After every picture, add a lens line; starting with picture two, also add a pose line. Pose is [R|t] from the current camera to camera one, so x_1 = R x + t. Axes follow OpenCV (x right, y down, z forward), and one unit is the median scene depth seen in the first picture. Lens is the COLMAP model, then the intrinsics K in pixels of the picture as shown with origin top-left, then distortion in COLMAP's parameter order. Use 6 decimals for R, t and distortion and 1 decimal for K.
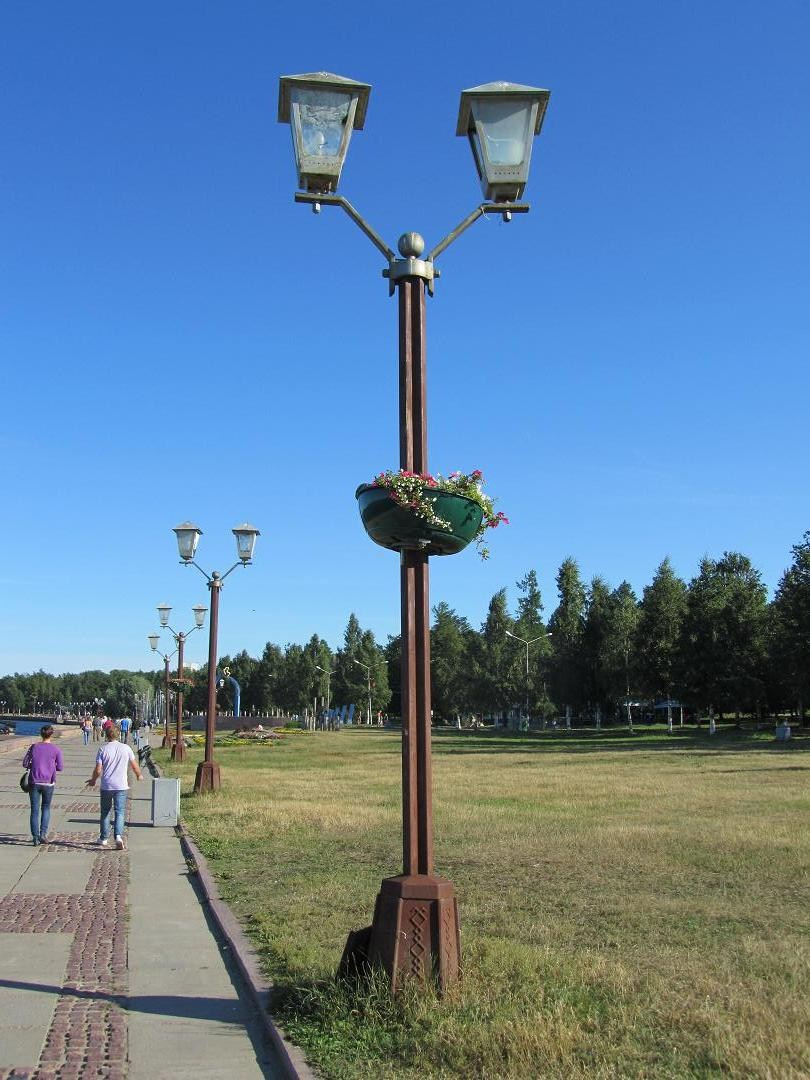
lens RADIAL K [[1208.2, 0, 405.0], [0, 1208.2, 540.0], [0, 0, 1]] dist [0.007547, 0.002163]
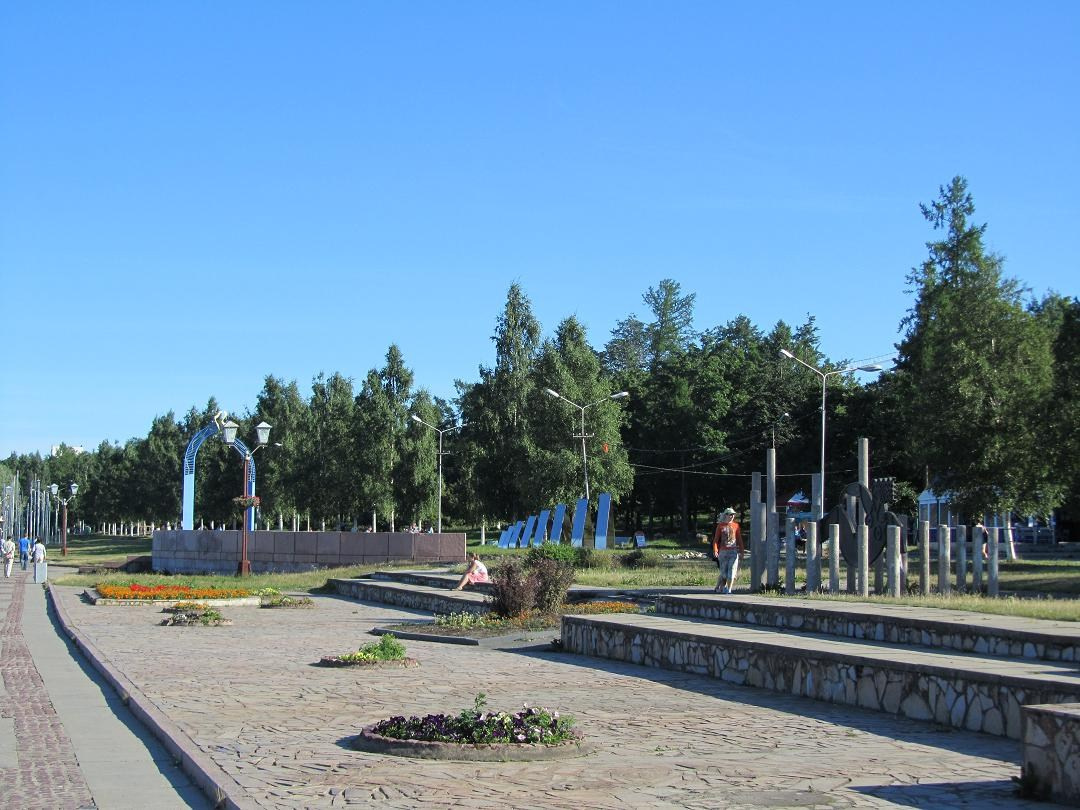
lens RADIAL K [[1846.2, 0, 540.0], [0, 1846.2, 405.0], [0, 0, 1]] dist [0.009578, 0.014160]
pose [[0.997162, -0.001527, 0.075265, -0.075372], [-0.004234, 0.997074, 0.076326, 0.048589], [-0.075162, -0.076428, 0.994238, 0.325443]]
